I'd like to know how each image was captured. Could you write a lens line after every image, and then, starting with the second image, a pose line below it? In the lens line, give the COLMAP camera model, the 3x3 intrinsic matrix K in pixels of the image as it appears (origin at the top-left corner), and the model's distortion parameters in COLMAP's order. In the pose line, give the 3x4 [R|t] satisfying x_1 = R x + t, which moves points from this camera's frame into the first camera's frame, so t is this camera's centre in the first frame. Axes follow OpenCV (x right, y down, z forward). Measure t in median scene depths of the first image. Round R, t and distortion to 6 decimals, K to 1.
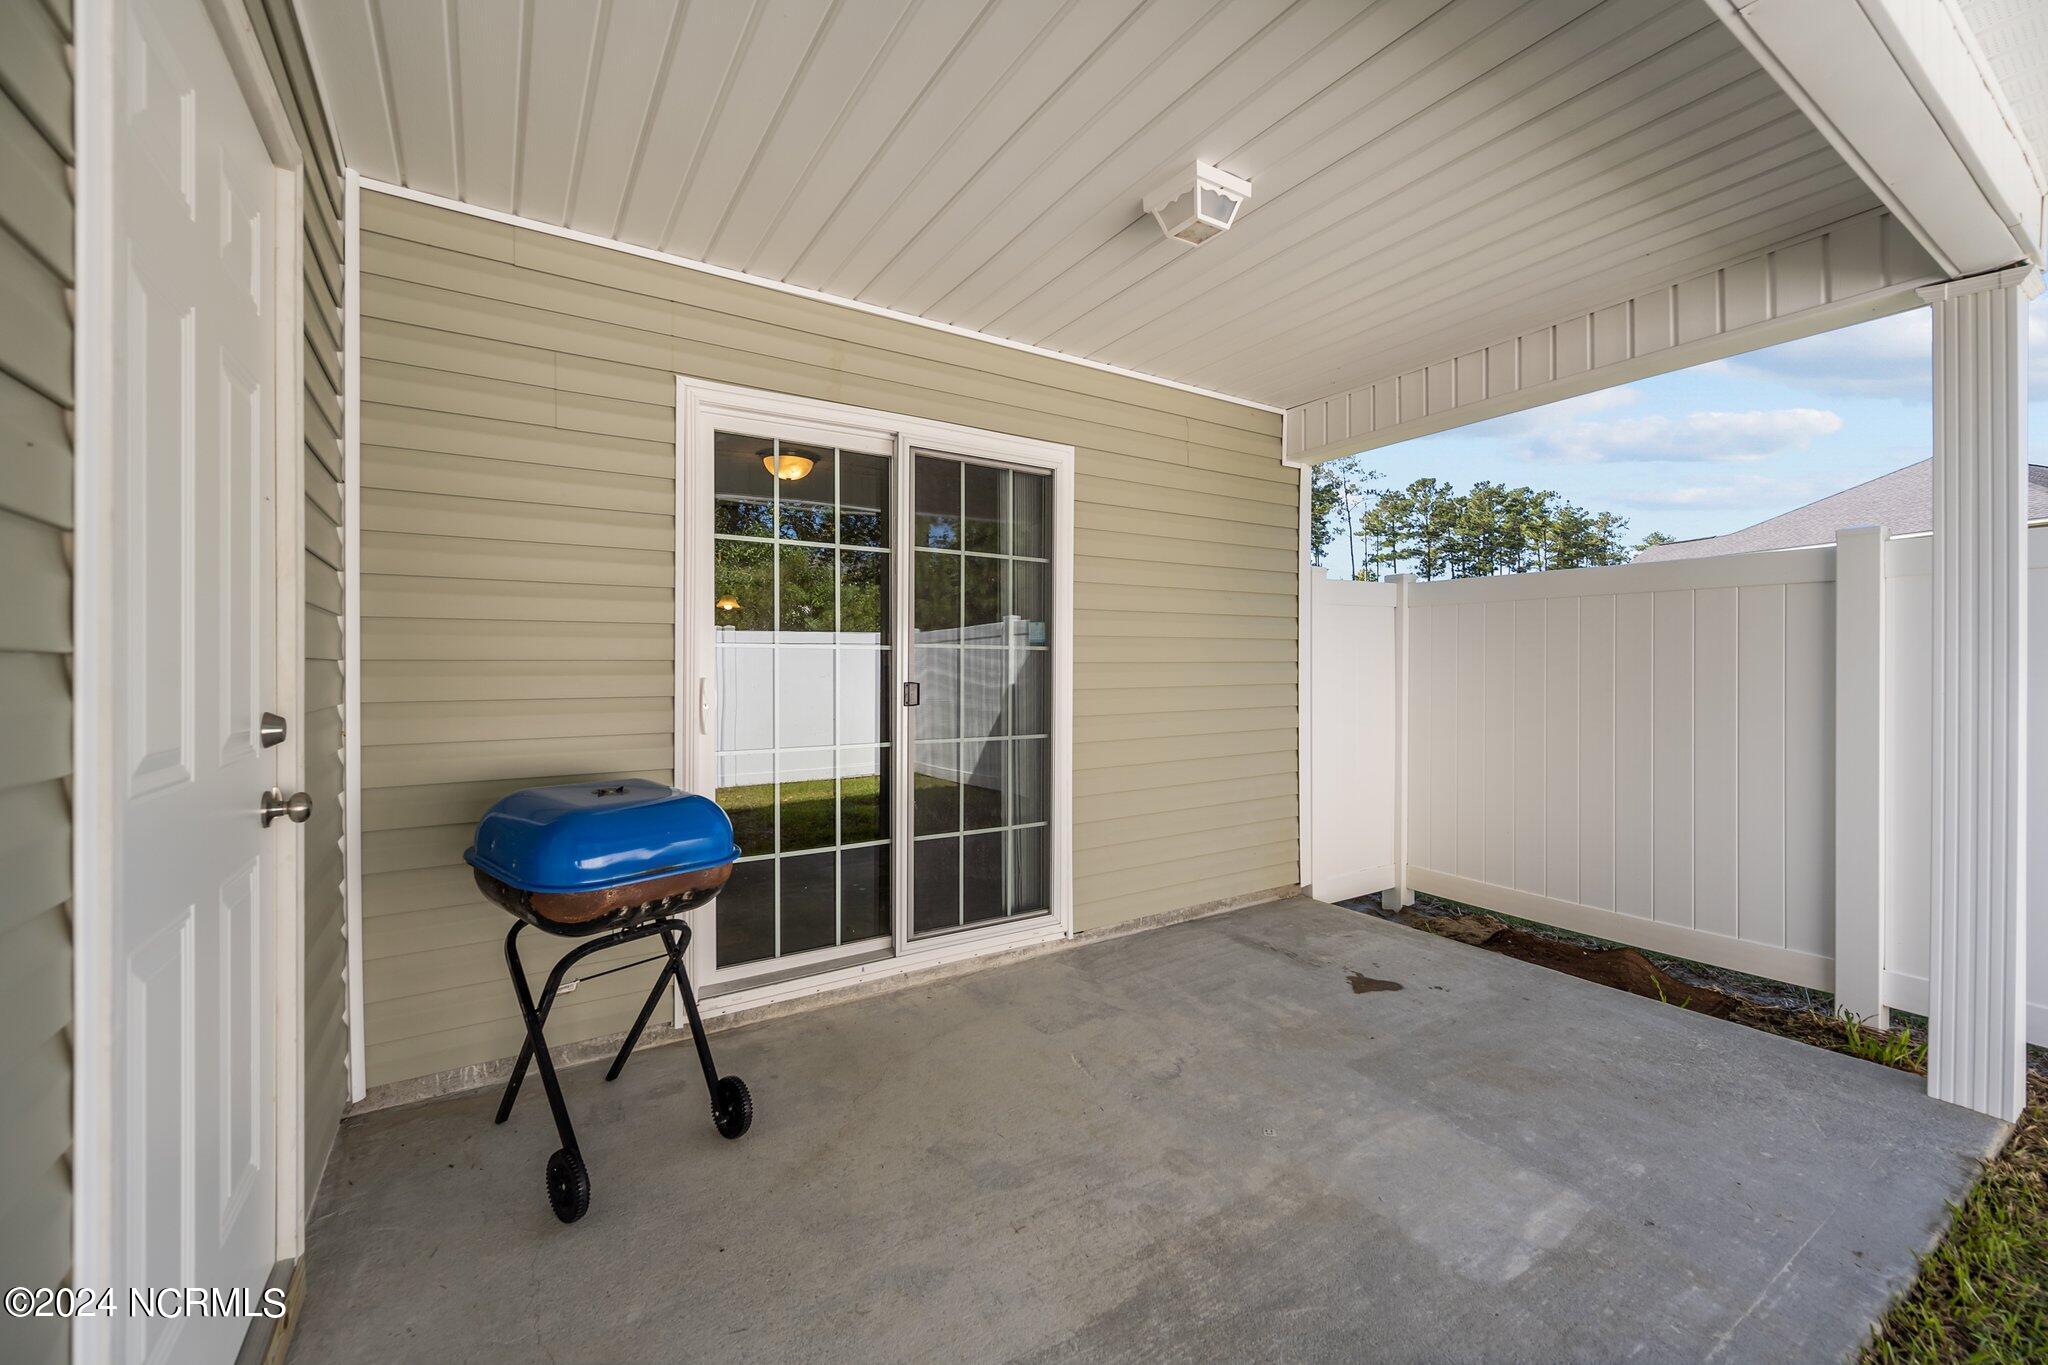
lens RADIAL K [[812.6, 0, 1022.0], [0, 812.6, 674.3], [0, 0, 1]] dist [-0.001058, 0.000169]
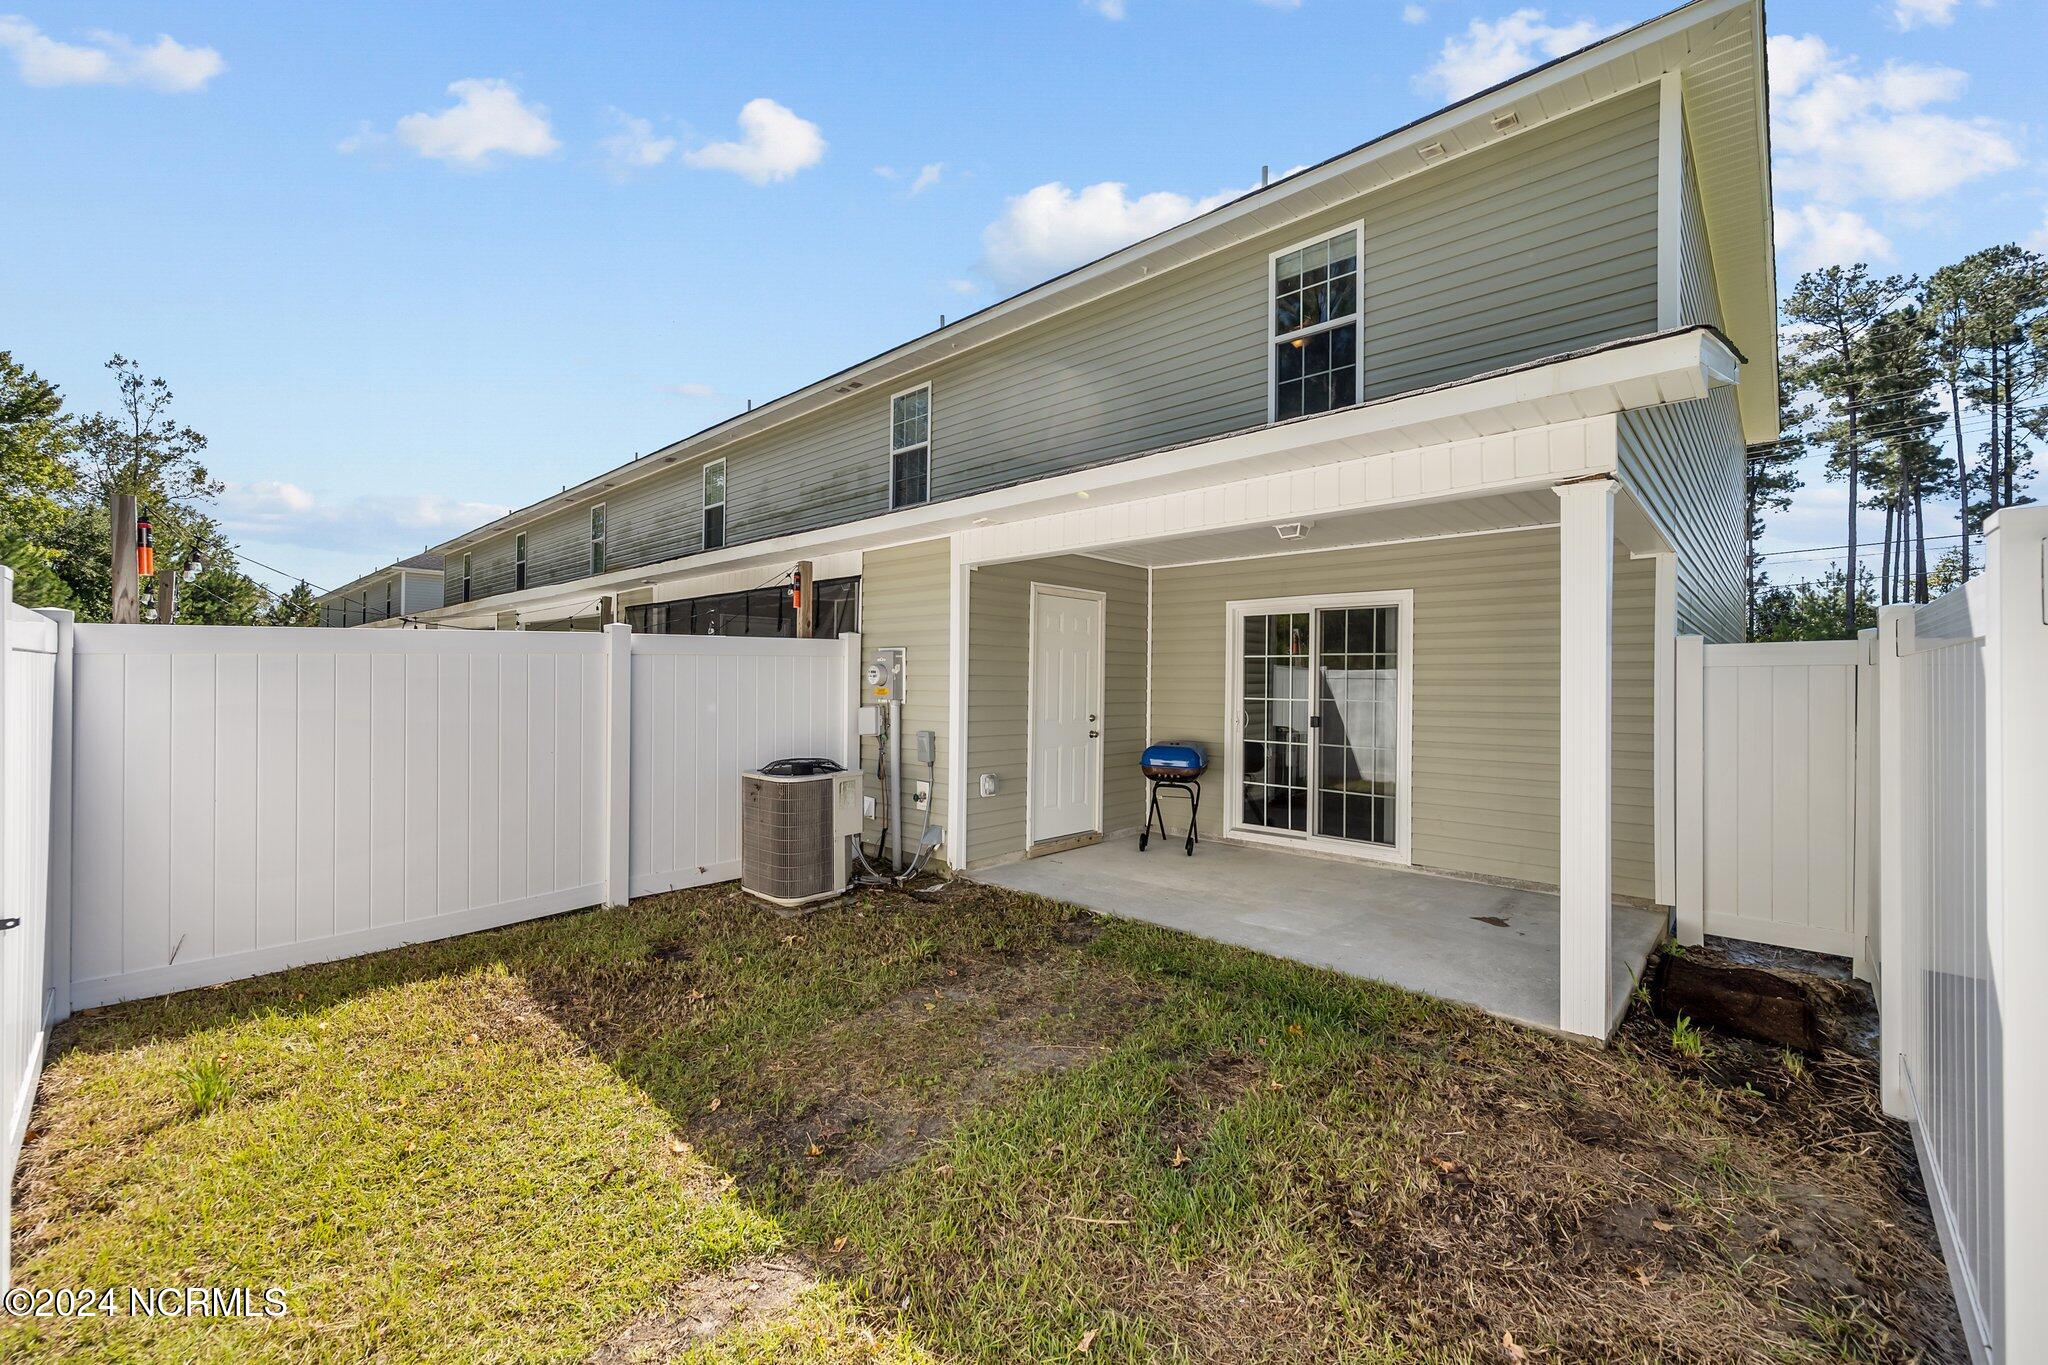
lens RADIAL K [[812.6, 0, 1033.8], [0, 812.6, 677.2], [0, 0, 1]] dist [-0.001058, 0.000169]
pose [[0.247167, -0.002636, -0.968969, 1.784000], [-0.018619, 0.999799, -0.007469, -0.064638], [0.968794, 0.019888, 0.247068, -0.268280]]
